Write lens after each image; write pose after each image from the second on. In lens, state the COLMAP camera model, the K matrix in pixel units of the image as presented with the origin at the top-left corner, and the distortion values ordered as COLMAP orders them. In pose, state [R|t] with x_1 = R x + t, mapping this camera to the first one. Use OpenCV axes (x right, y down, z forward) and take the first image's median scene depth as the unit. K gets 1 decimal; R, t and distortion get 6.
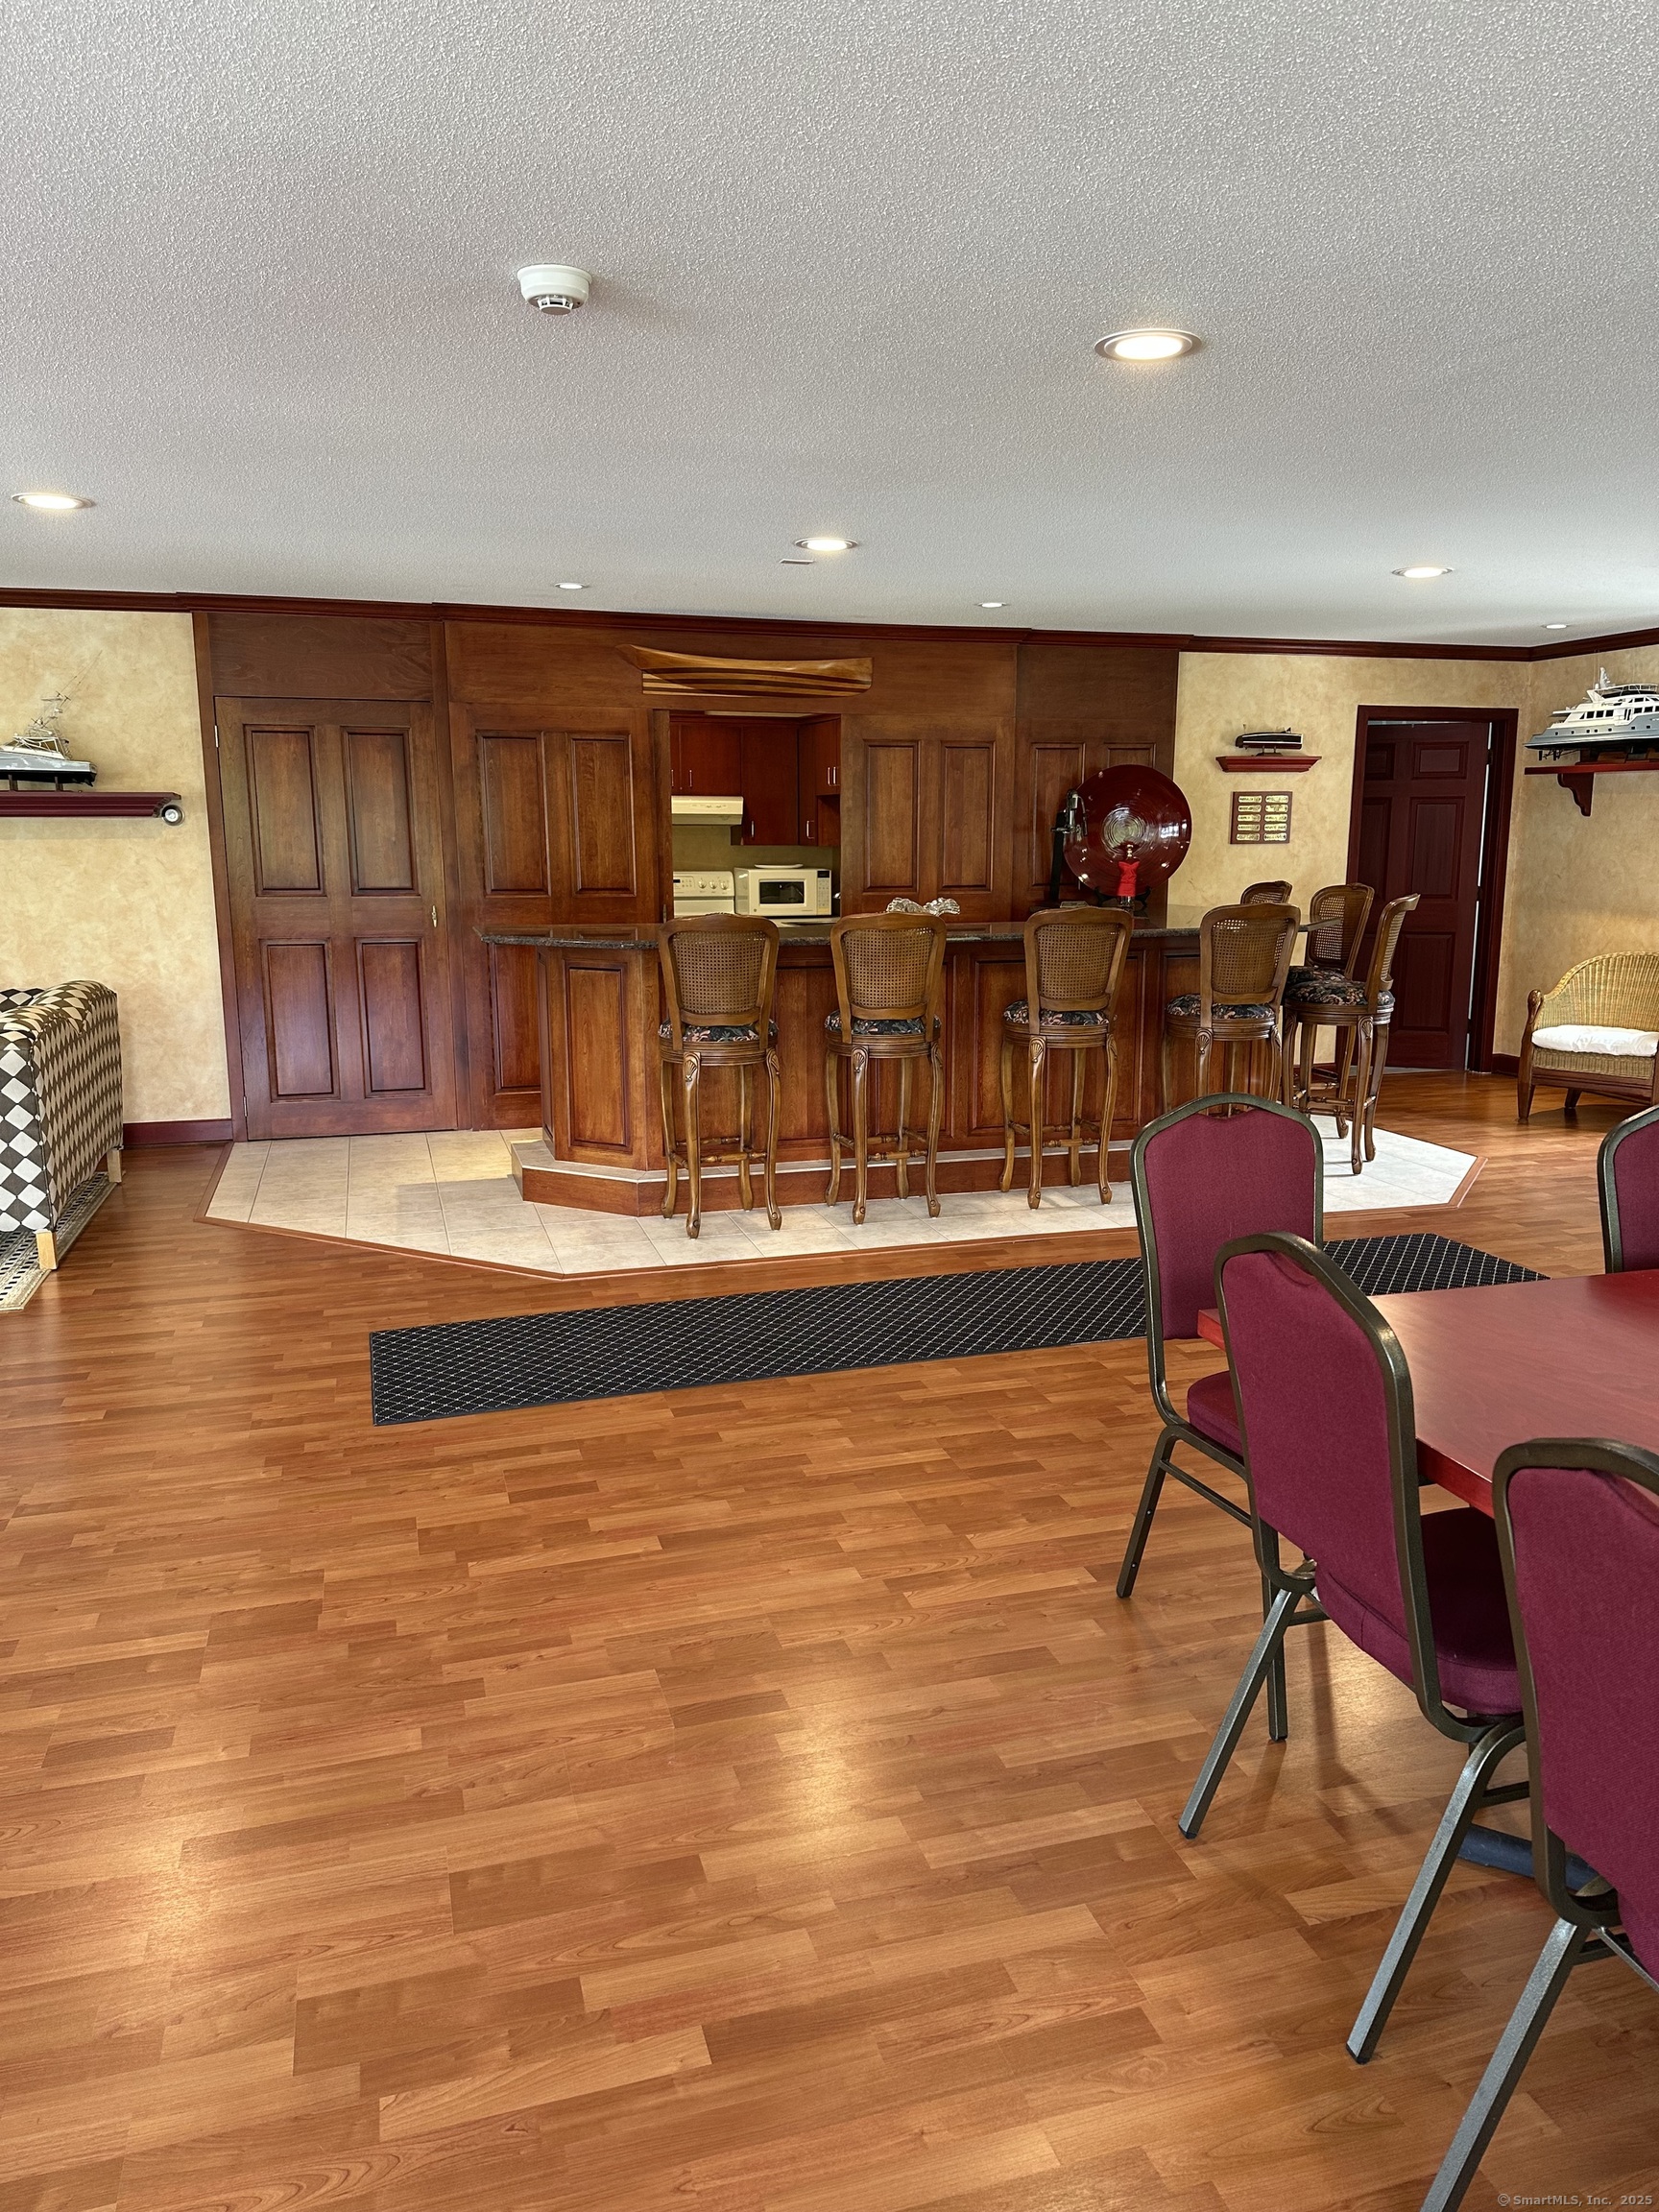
lens RADIAL K [[1526.0, 0, 838.5], [0, 1526.0, 1104.8], [0, 0, 1]] dist [0.124685, -0.177984]
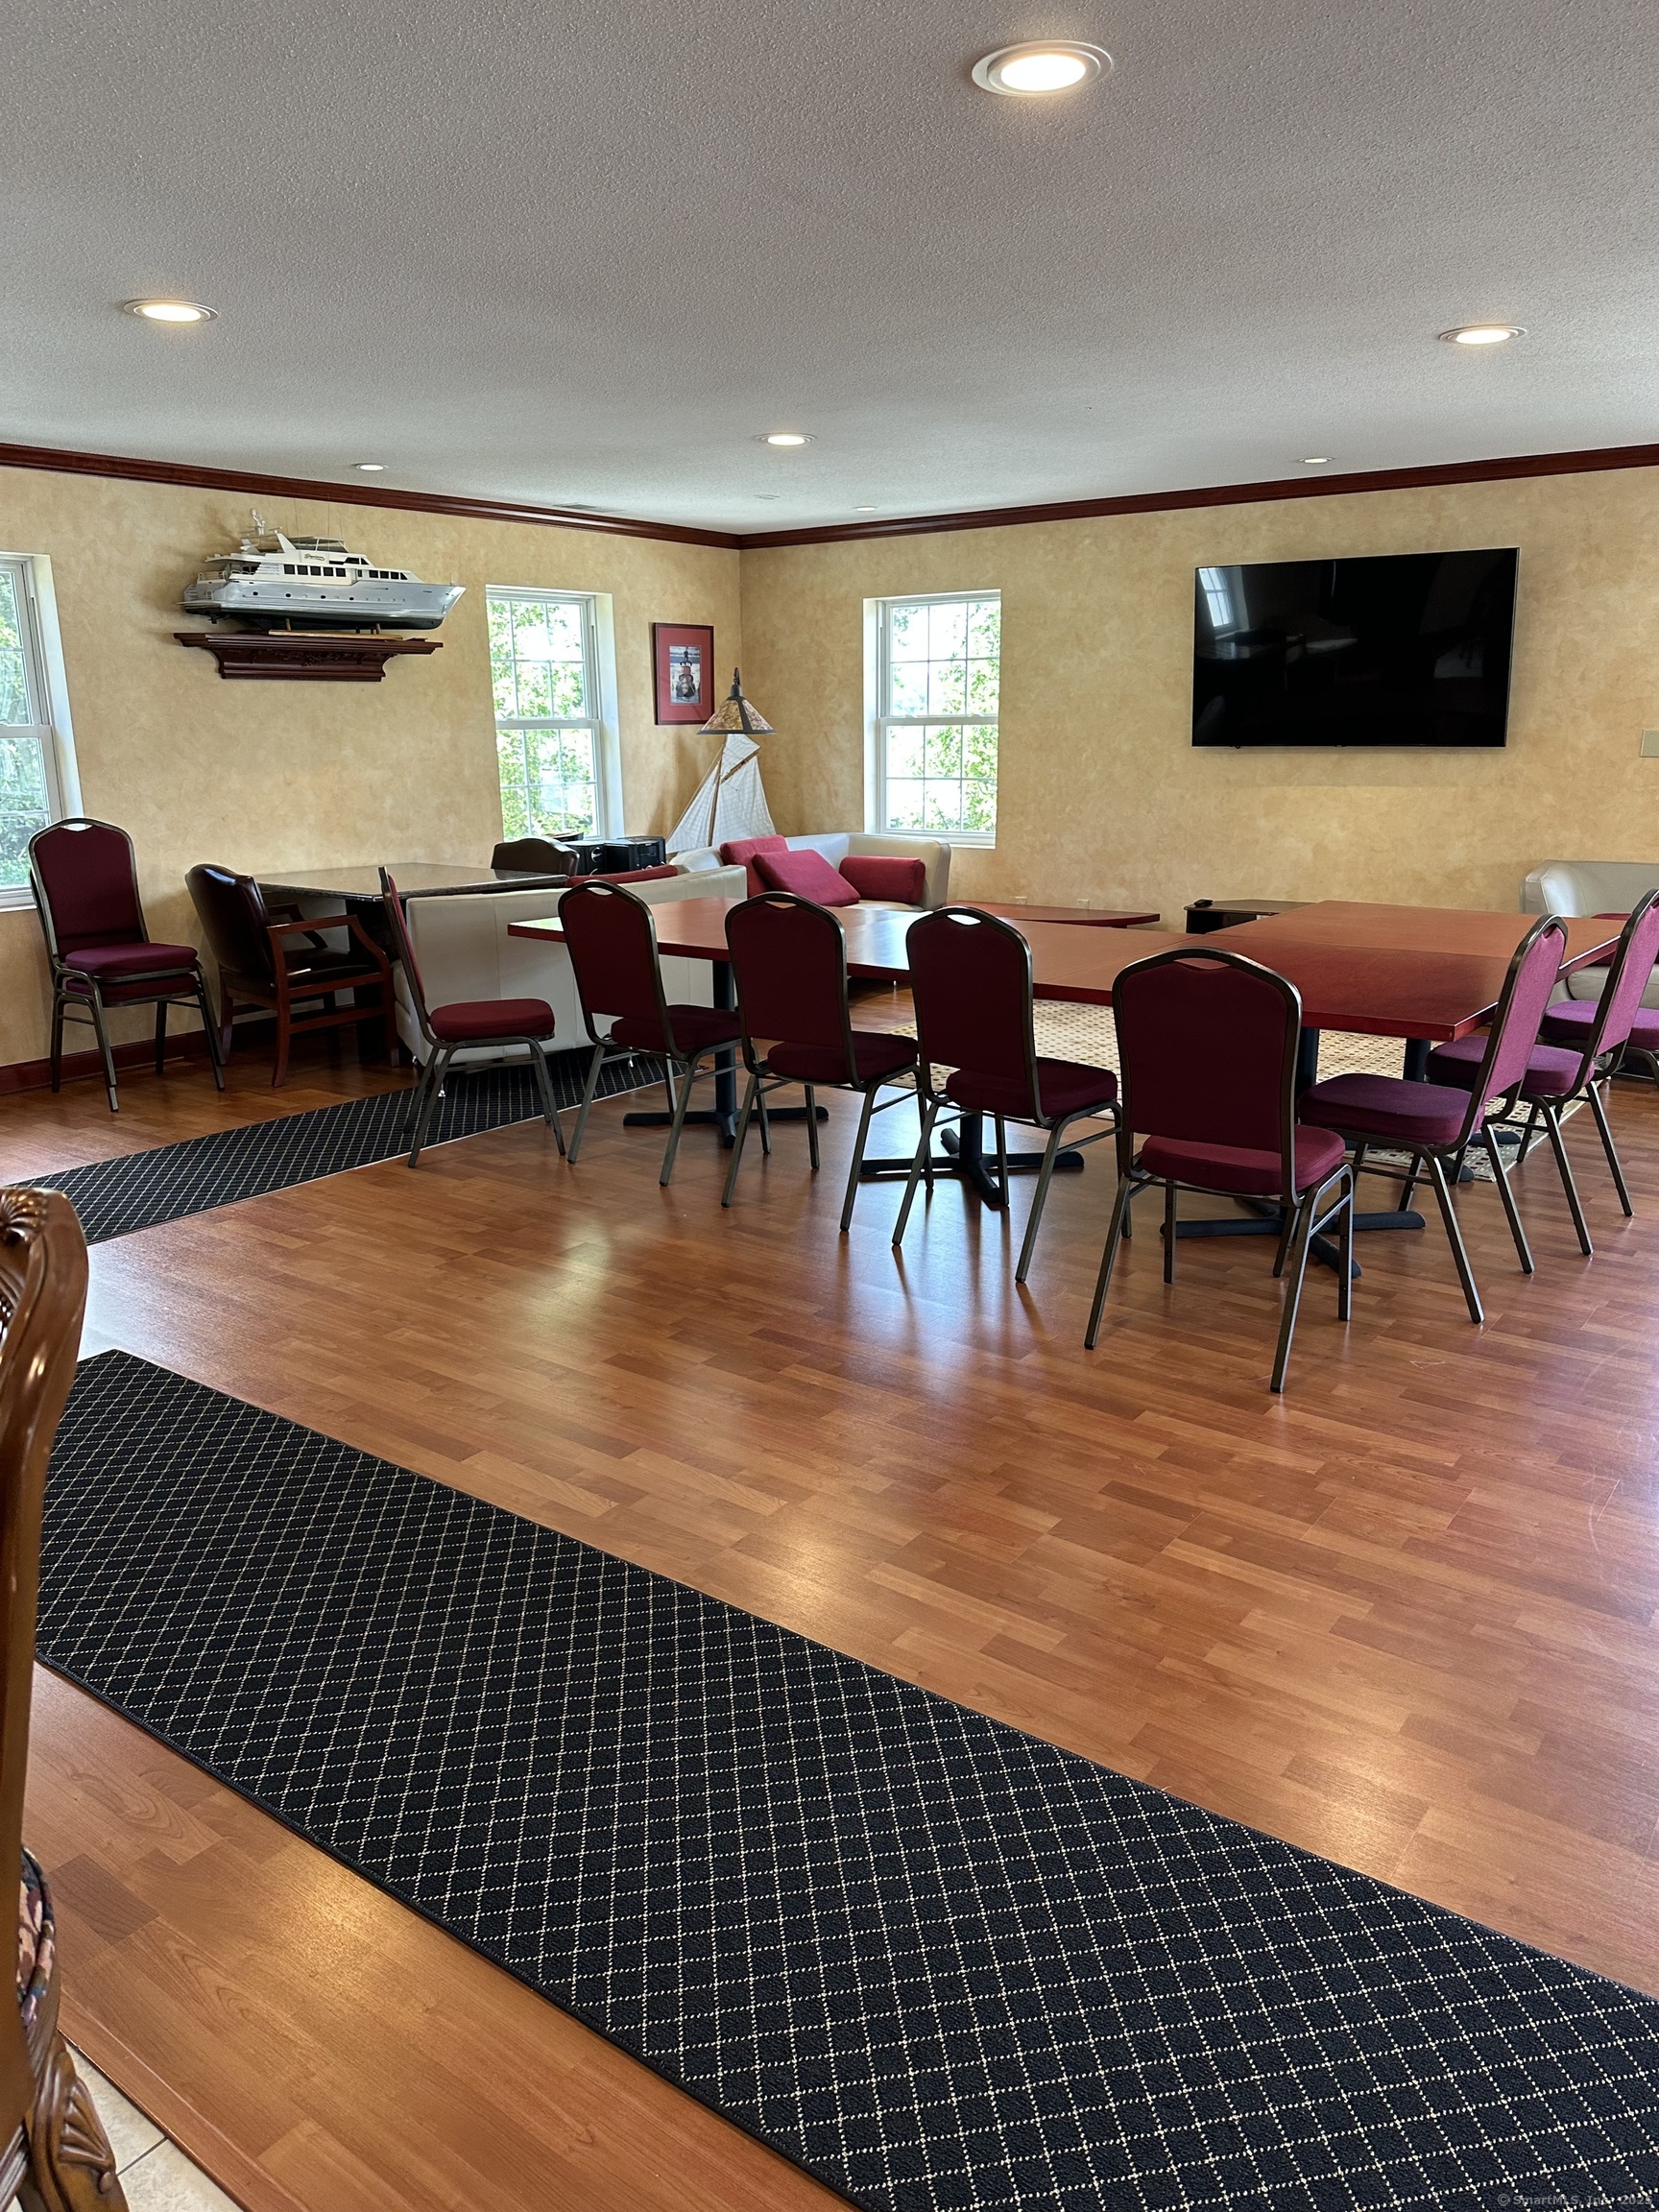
lens RADIAL K [[1557.1, 0, 820.4], [0, 1557.1, 1099.1], [0, 0, 1]] dist [0.180795, -0.381682]
pose [[-0.596219, -0.187772, 0.780554, -0.240040], [0.152666, 0.928004, 0.339856, -0.162681], [-0.788173, 0.321792, -0.524627, 0.898980]]
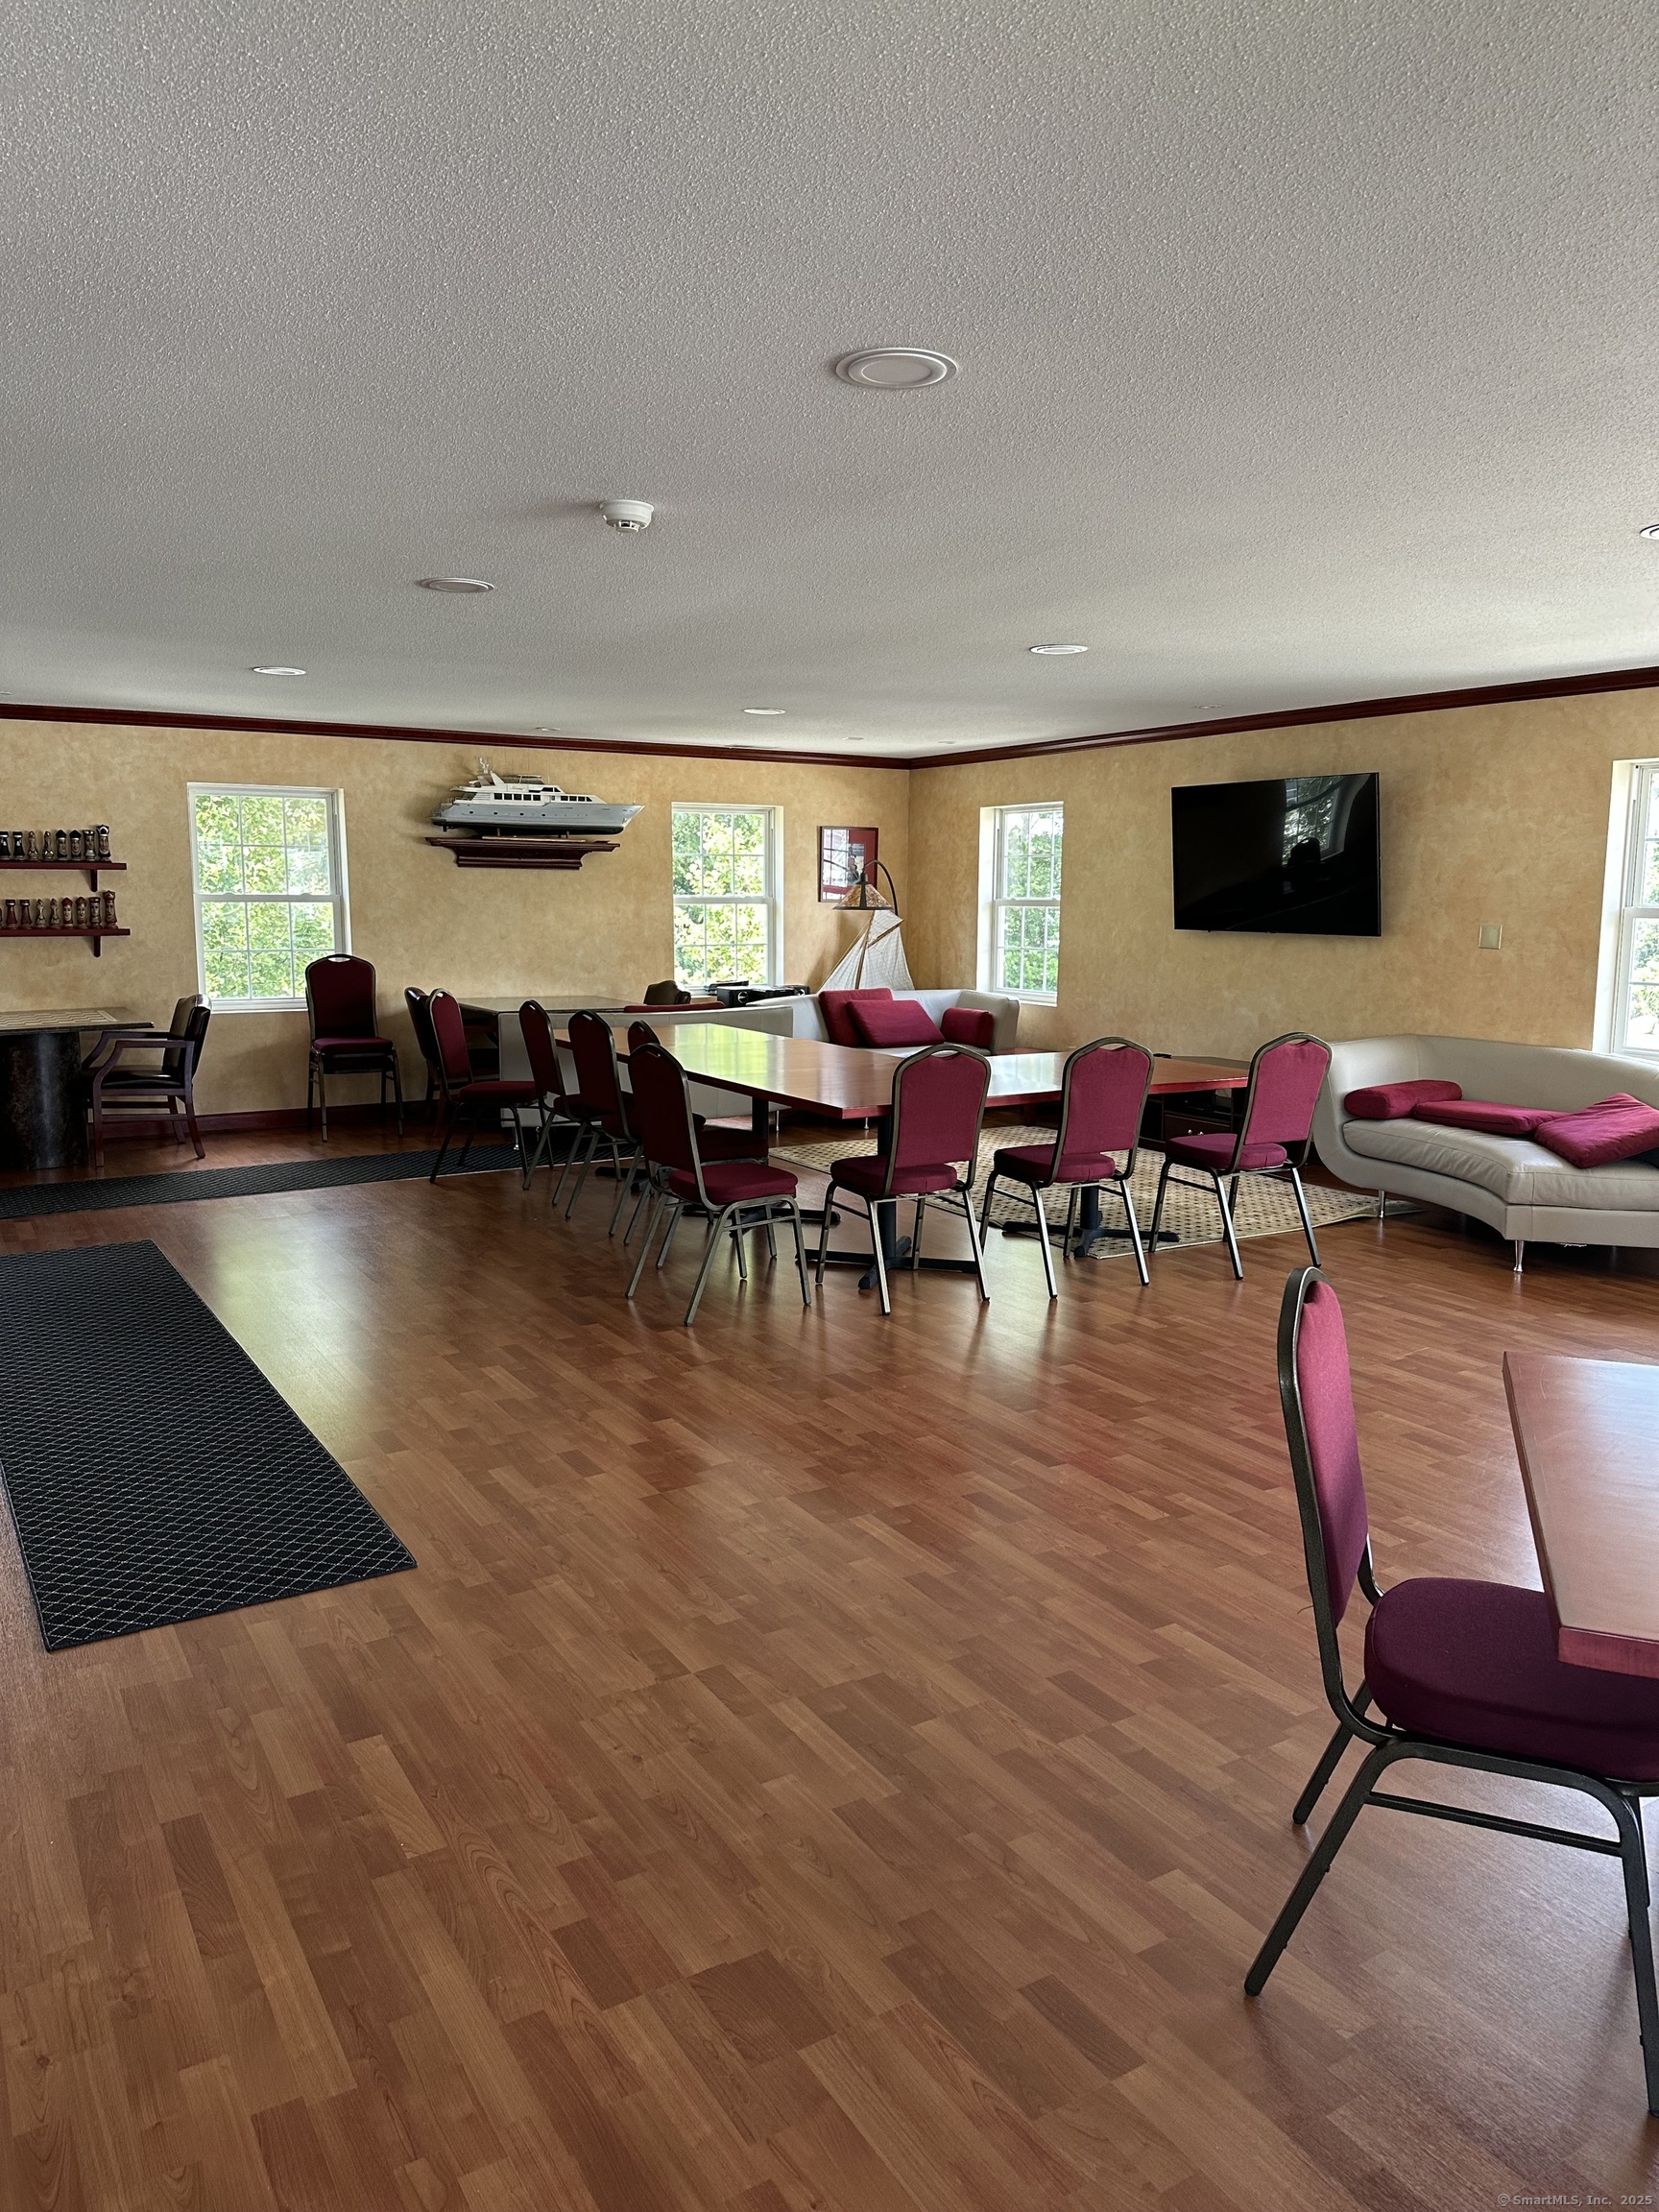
lens RADIAL K [[1557.1, 0, 820.4], [0, 1557.1, 1099.1], [0, 0, 1]] dist [0.180795, -0.381682]
pose [[-0.247174, -0.135513, 0.959448, -0.781412], [0.165963, 0.969620, 0.179705, -0.119350], [-0.954652, 0.203651, -0.217175, 0.595822]]
